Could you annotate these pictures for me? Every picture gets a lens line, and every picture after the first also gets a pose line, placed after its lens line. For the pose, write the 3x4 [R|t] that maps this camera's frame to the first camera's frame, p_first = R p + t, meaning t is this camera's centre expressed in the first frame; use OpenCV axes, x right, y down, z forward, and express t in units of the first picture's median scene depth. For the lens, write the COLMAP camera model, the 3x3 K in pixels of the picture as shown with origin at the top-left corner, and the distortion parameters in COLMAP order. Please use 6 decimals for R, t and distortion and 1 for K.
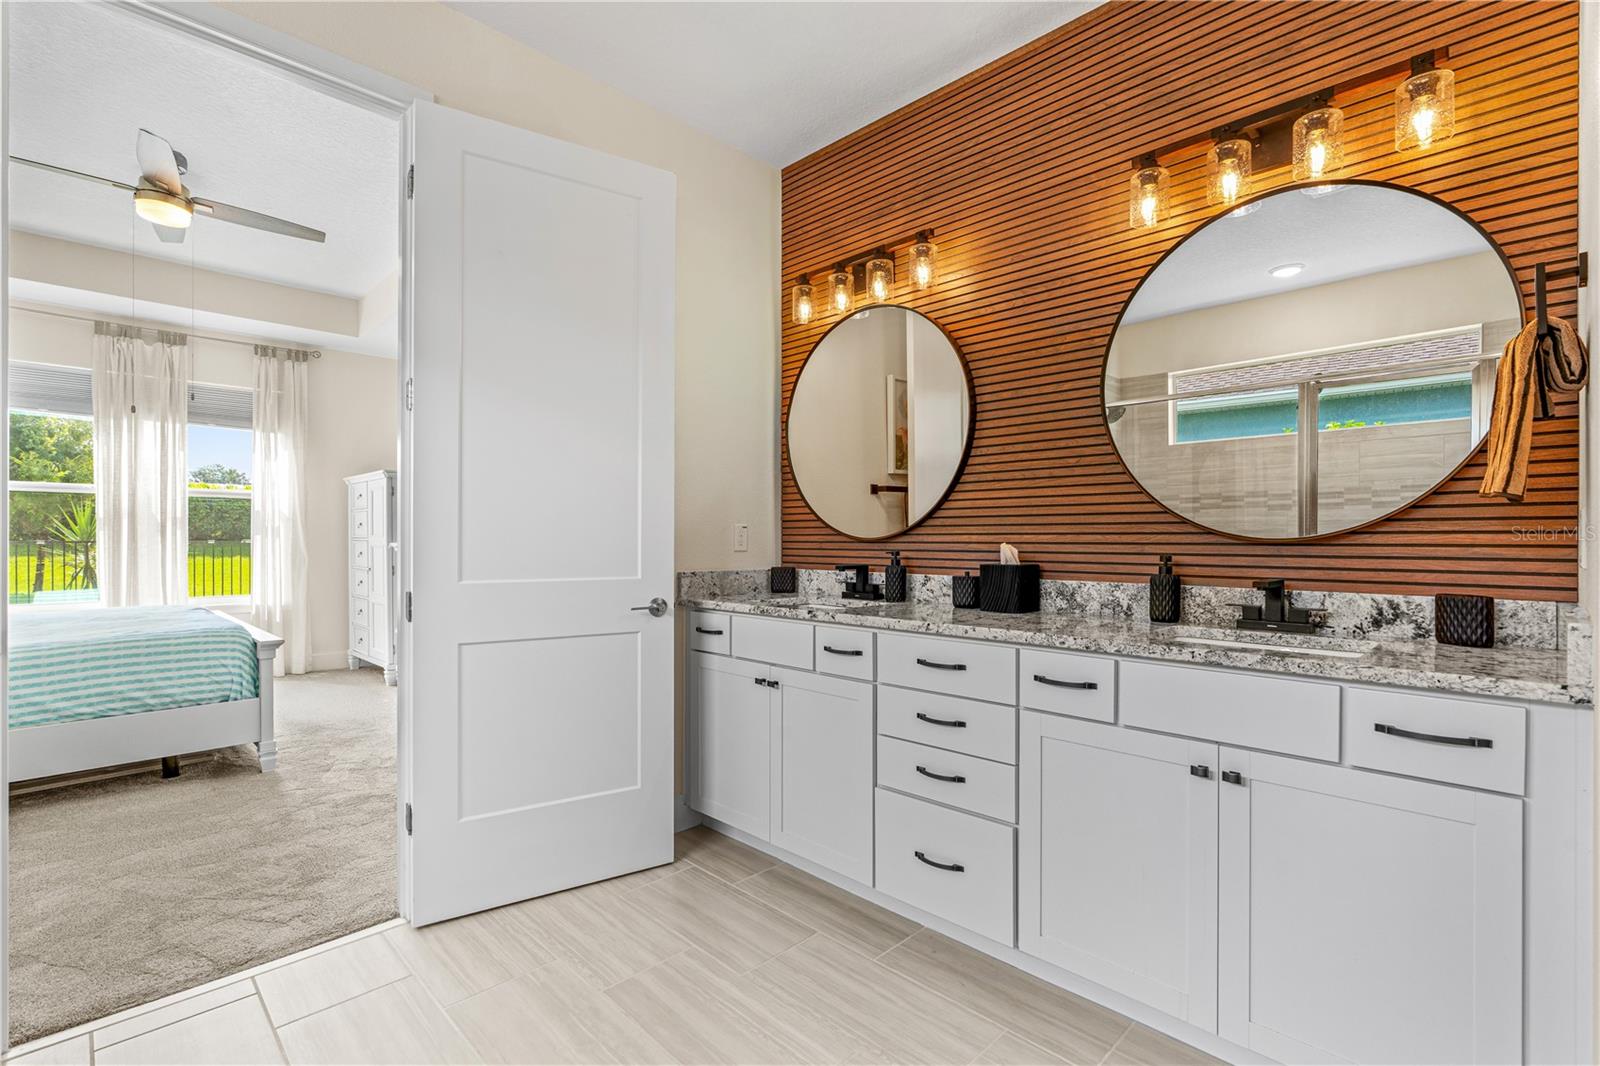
lens RADIAL K [[727.7, 0, 833.7], [0, 727.7, 553.5], [0, 0, 1]] dist [-0.001946, 0.000064]
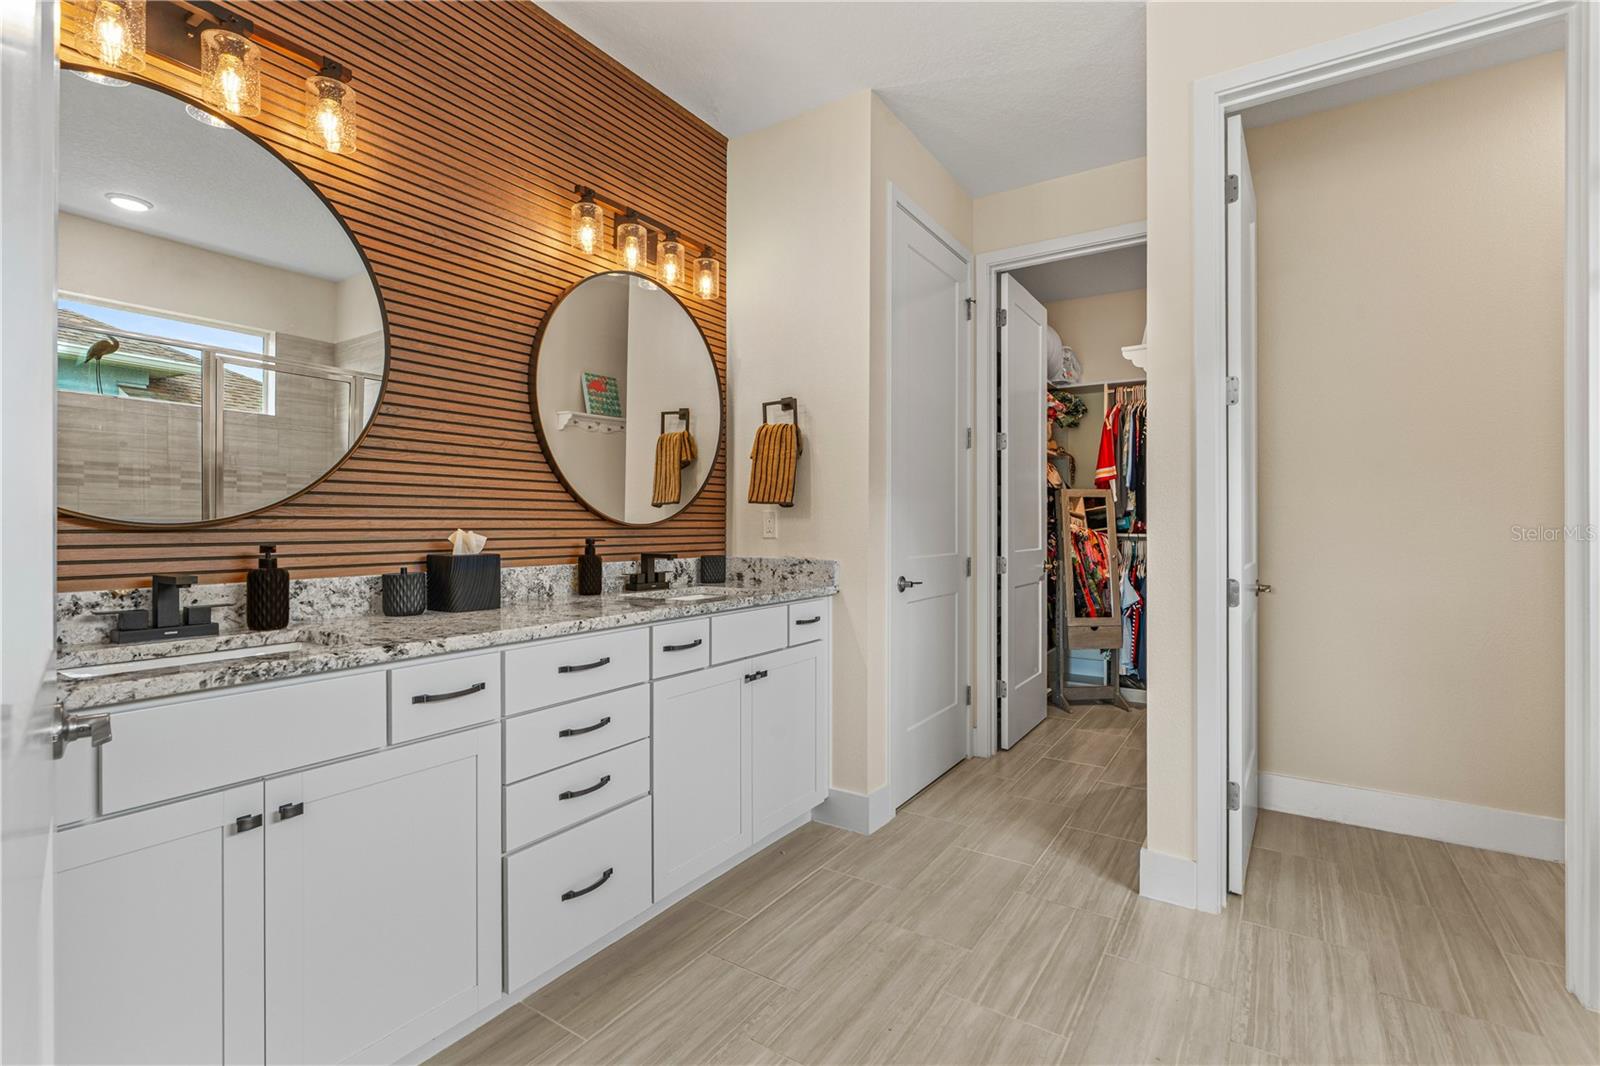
lens RADIAL K [[739.7, 0, 803.9], [0, 739.7, 536.6], [0, 0, 1]] dist [-0.000329, 0.000353]
pose [[-0.176040, -0.018835, 0.984203, -0.720791], [0.017059, 0.999608, 0.022181, -0.019353], [-0.984235, 0.020694, -0.175650, 0.807660]]
